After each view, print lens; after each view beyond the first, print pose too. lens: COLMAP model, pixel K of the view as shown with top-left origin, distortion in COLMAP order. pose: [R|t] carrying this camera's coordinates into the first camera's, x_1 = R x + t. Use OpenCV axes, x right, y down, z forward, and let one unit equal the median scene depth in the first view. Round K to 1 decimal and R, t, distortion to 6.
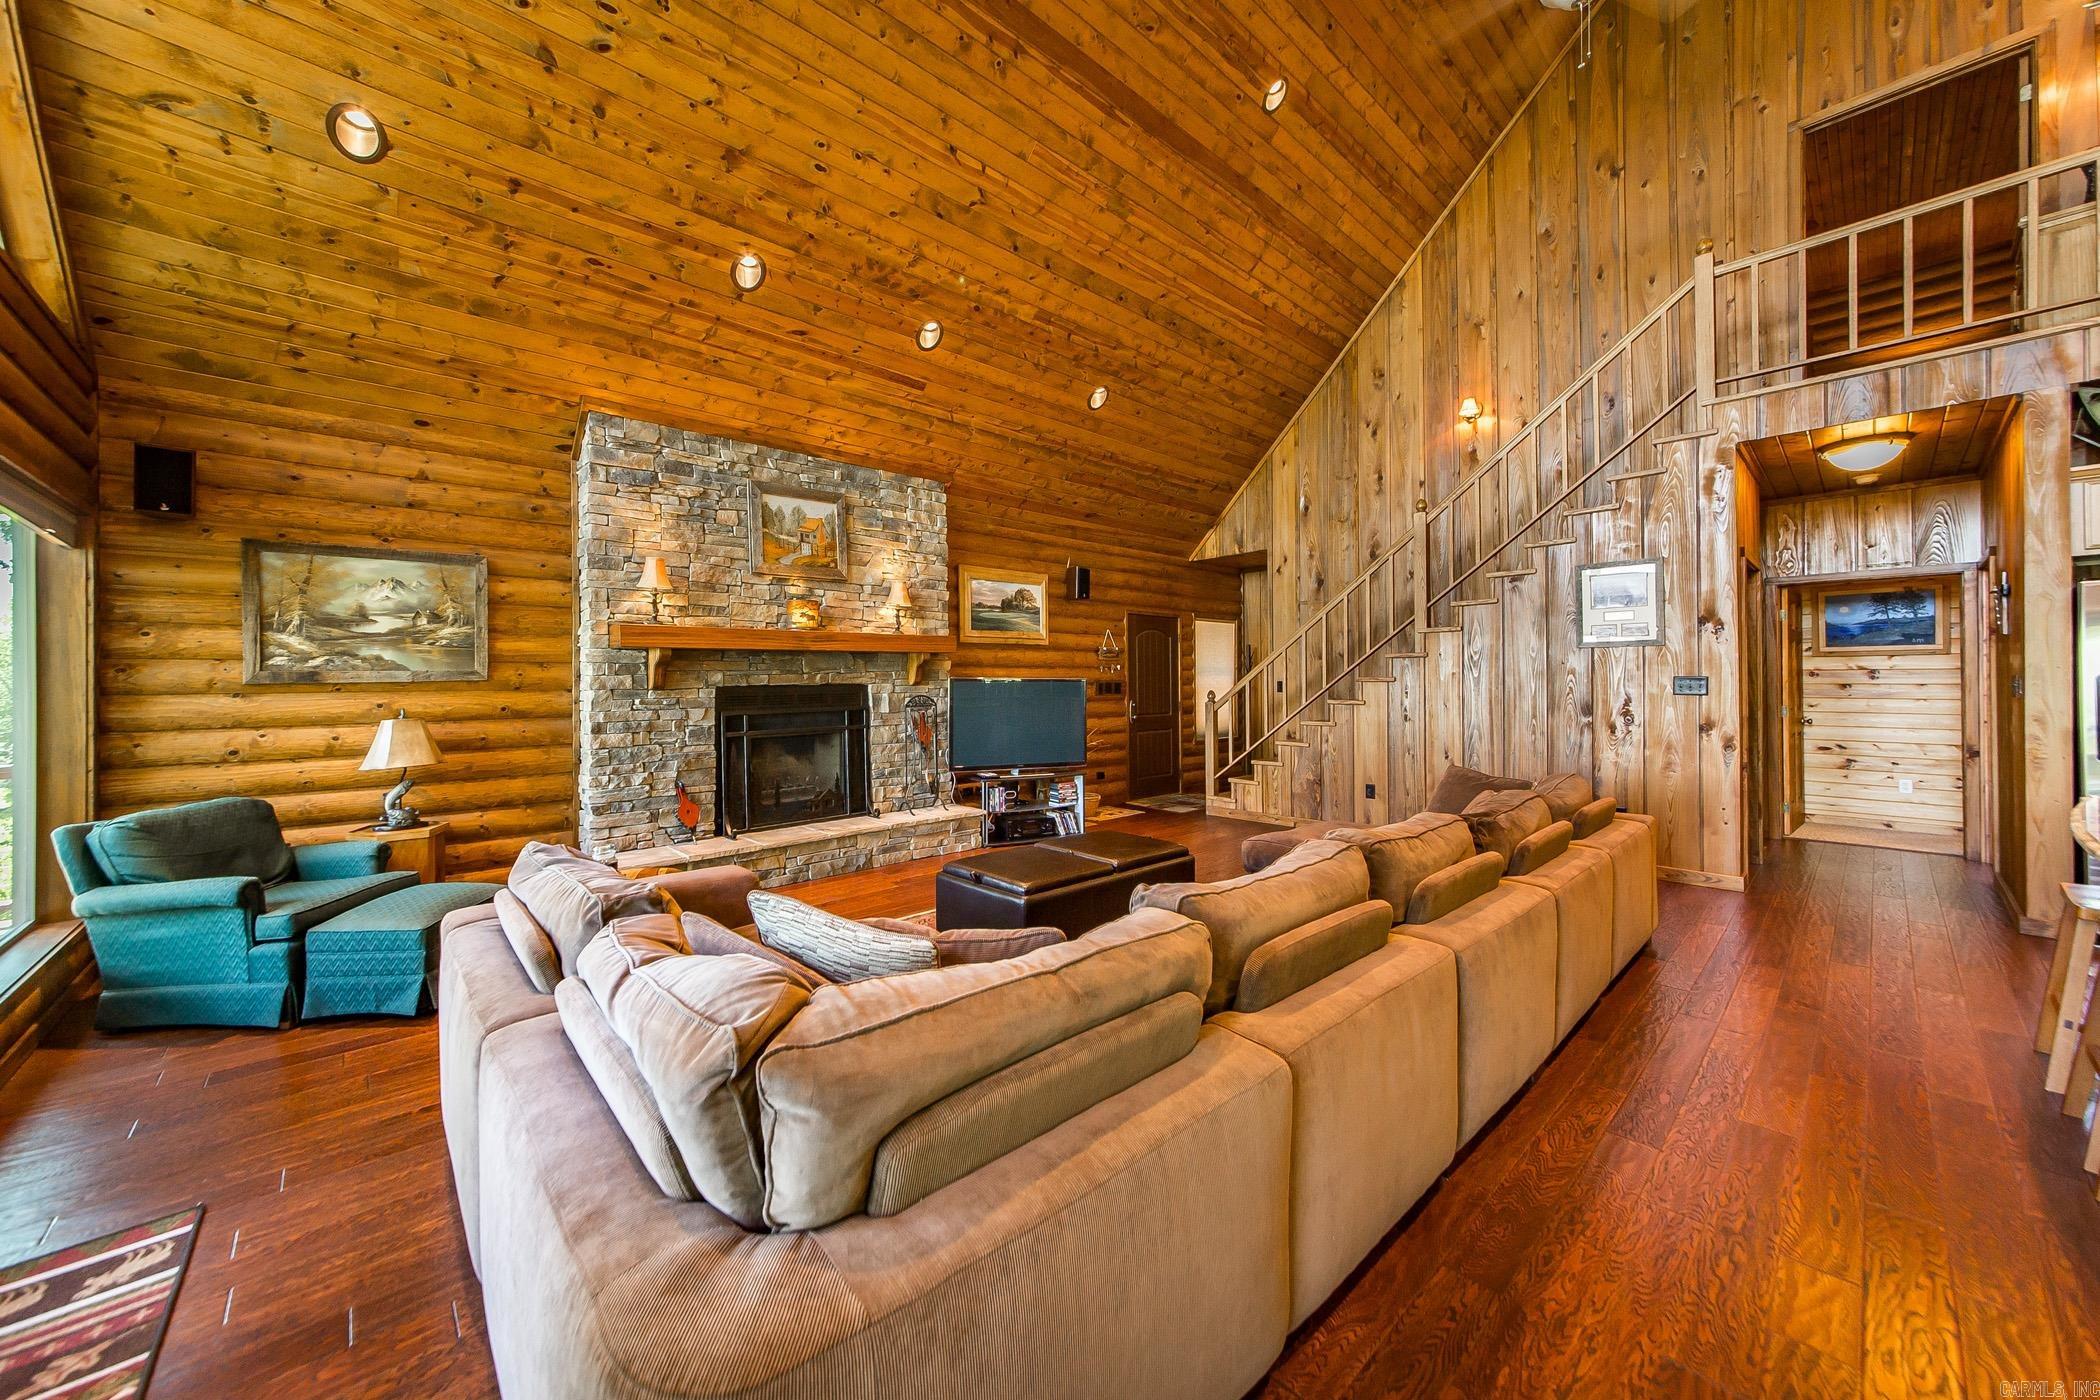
lens RADIAL K [[741.8, 0, 1010.4], [0, 741.8, 671.6], [0, 0, 1]] dist [-0.001420, 0.000787]
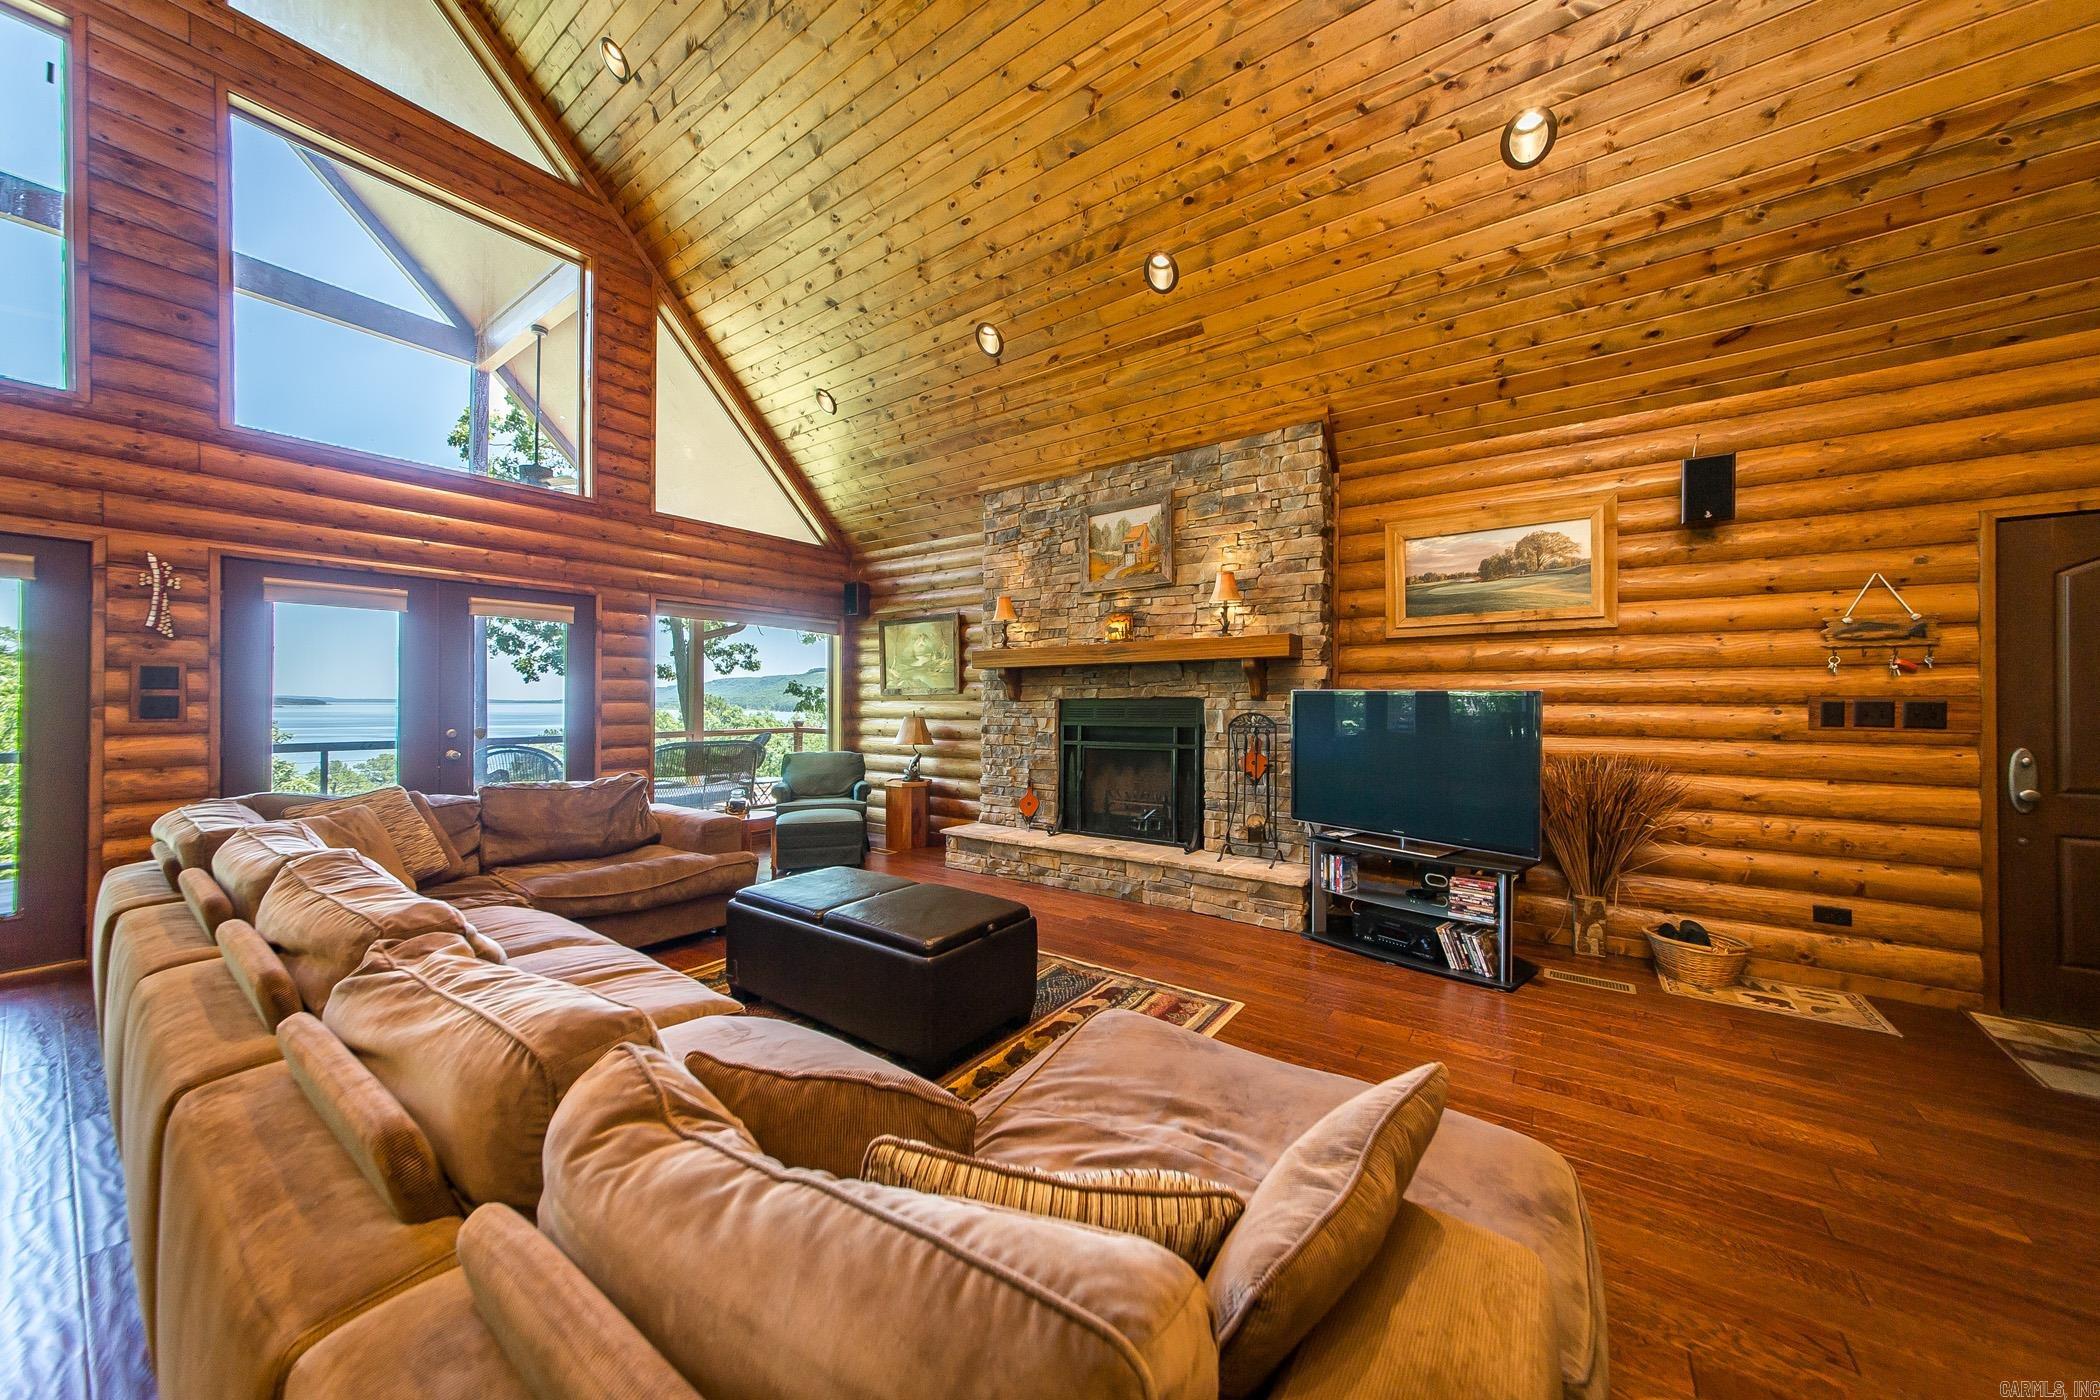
lens RADIAL K [[741.8, 0, 1046.8], [0, 741.8, 699.0], [0, 0, 1]] dist [-0.001420, 0.000787]
pose [[0.218038, 0.002720, -0.975936, 0.711491], [0.006351, 0.999971, 0.004206, 0.014453], [0.975920, -0.007115, 0.218015, 0.746175]]
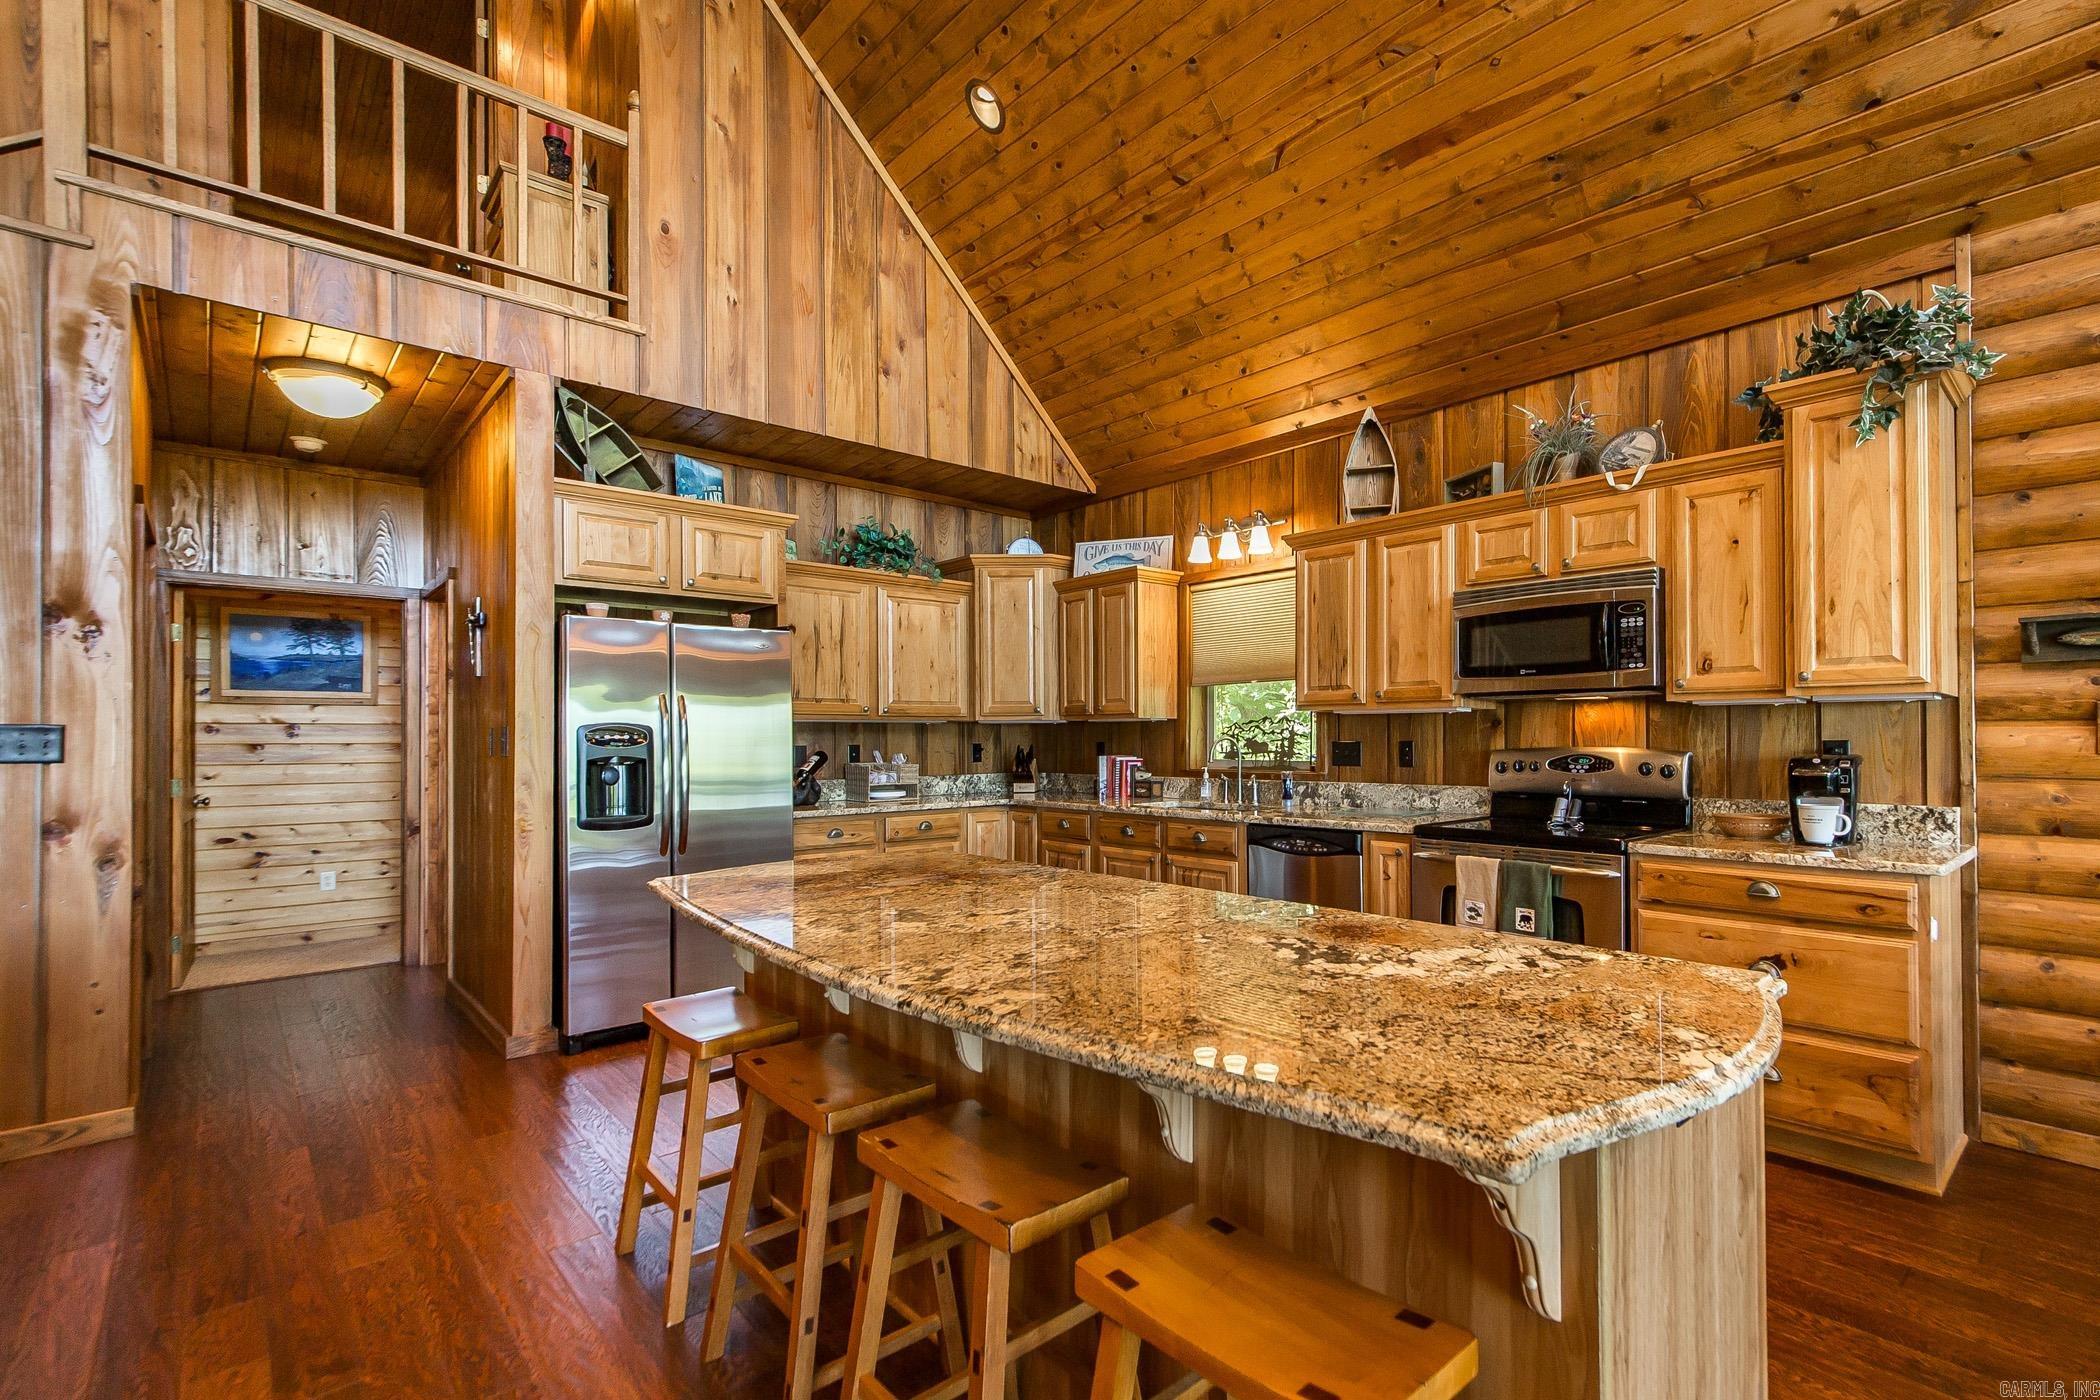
lens RADIAL K [[976.6, 0, 1166.7], [0, 976.6, 731.9], [0, 0, 1]] dist [0.002114, 0.003324]
pose [[-0.061399, 0.011488, 0.998047, 0.219004], [-0.006126, 0.999911, -0.011886, 0.014466], [-0.998094, -0.006844, -0.061323, 0.281275]]
